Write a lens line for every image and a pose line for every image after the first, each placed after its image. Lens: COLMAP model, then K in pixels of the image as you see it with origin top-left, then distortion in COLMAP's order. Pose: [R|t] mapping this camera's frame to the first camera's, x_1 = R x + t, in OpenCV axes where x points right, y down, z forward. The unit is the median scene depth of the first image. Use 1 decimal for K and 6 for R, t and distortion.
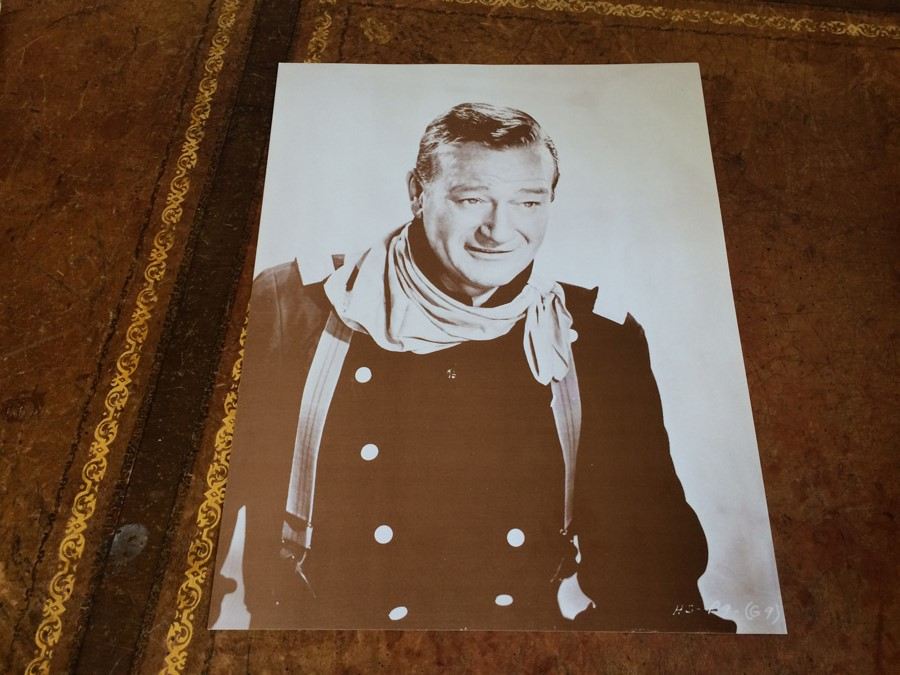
lens RADIAL K [[757.4, 0, 448.1], [0, 757.4, 337.3], [0, 0, 1]] dist [0.051761, -0.090365]
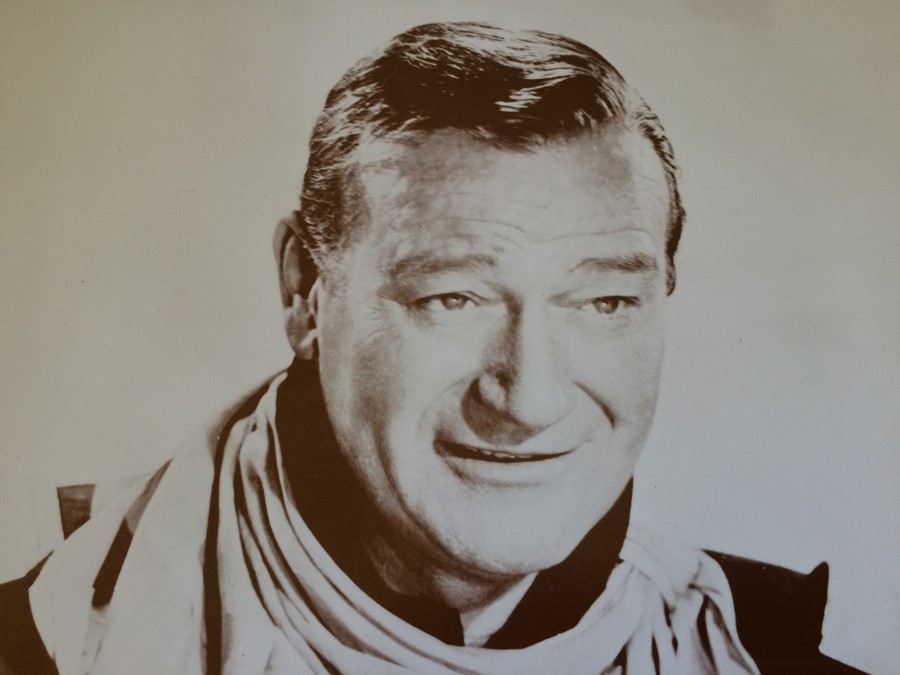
lens RADIAL K [[757.4, 0, 451.4], [0, 757.4, 337.8], [0, 0, 1]] dist [0.051761, -0.090365]
pose [[0.999254, -0.009982, 0.037295, 0.017110], [0.029447, 0.821792, -0.569026, 0.042868], [-0.024969, 0.569700, 0.821473, 0.696569]]
